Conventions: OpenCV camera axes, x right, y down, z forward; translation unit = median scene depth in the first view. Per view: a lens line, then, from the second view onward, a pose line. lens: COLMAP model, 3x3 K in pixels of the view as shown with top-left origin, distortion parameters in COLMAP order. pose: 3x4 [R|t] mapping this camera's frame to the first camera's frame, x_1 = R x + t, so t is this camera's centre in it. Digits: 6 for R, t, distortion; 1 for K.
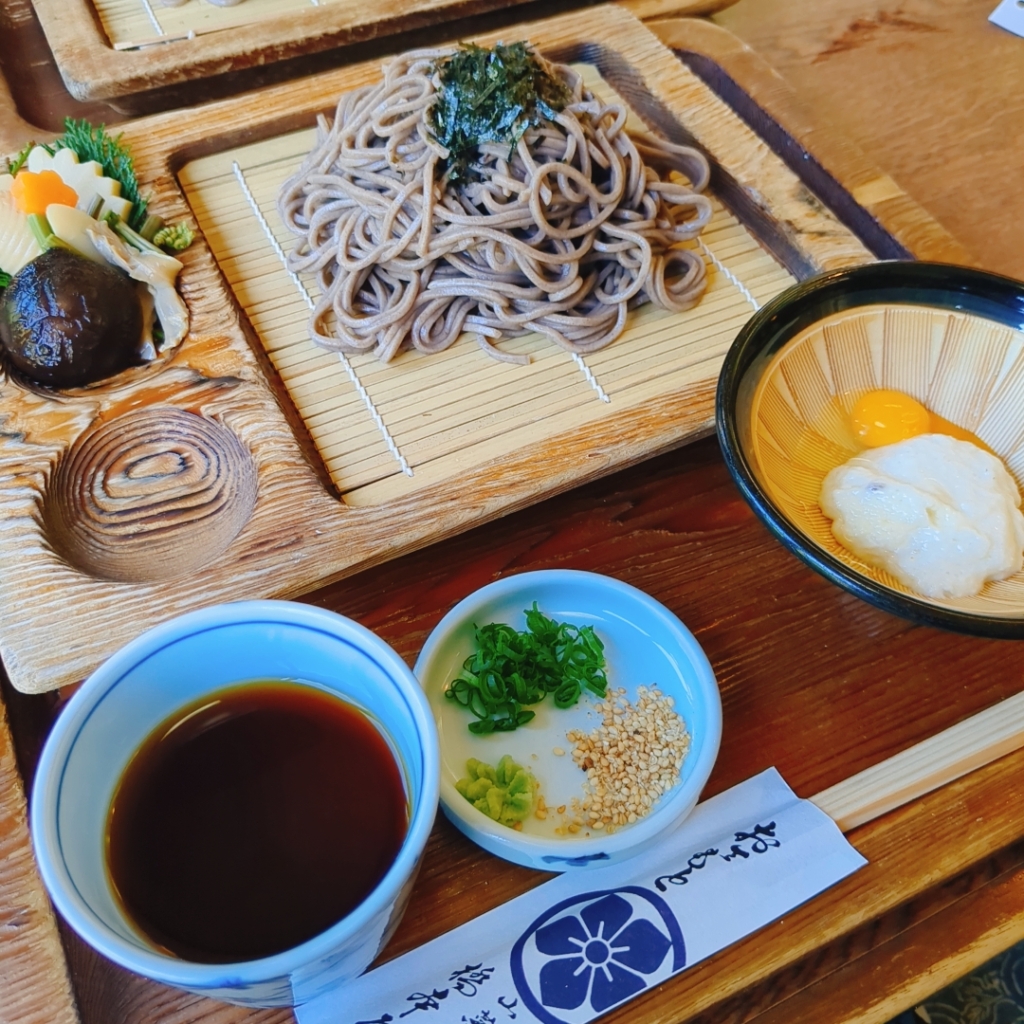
lens RADIAL K [[990.7, 0, 512.0], [0, 990.7, 512.0], [0, 0, 1]] dist [0.059240, -0.135488]
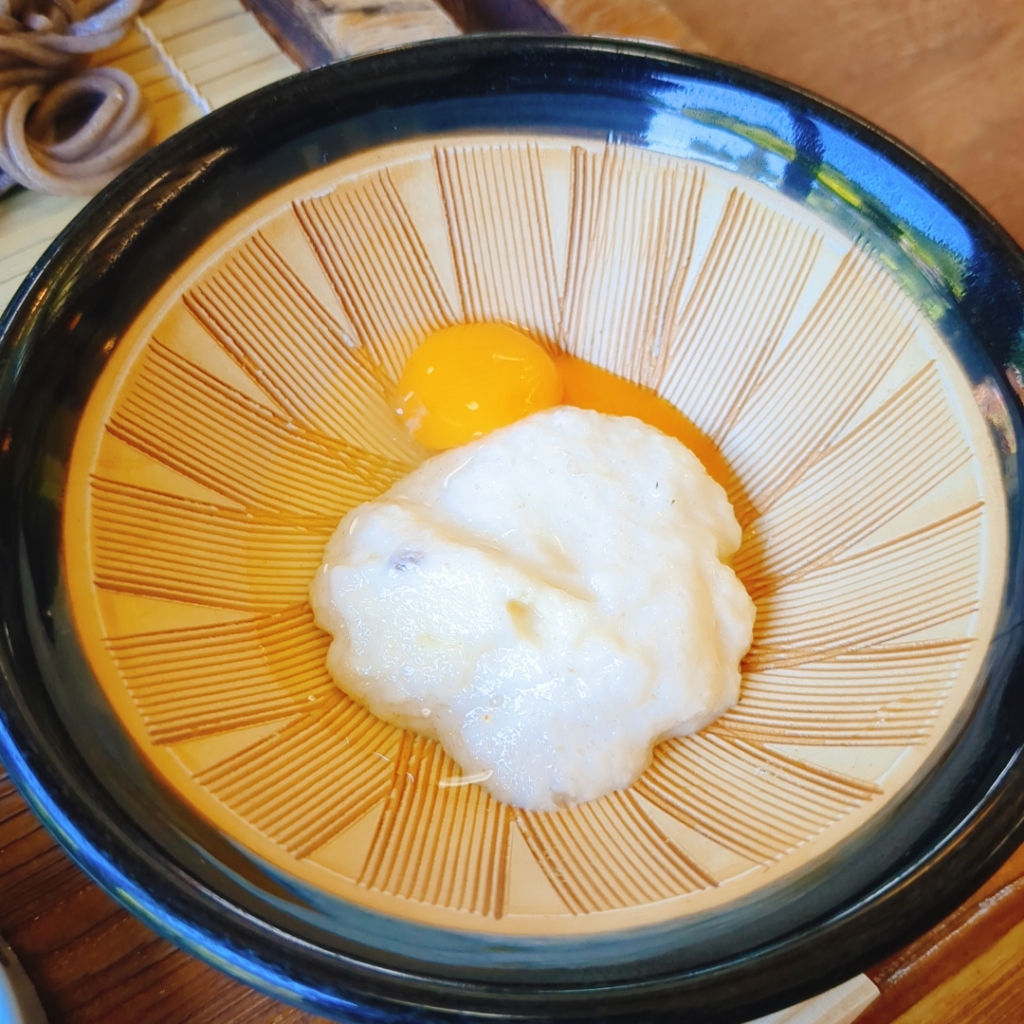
lens RADIAL K [[990.7, 0, 512.0], [0, 990.7, 512.0], [0, 0, 1]] dist [0.059240, -0.135488]
pose [[0.991538, -0.121556, 0.045576, 0.366880], [0.115631, 0.986546, 0.115571, -0.085782], [-0.059011, -0.109323, 0.992253, 0.517501]]
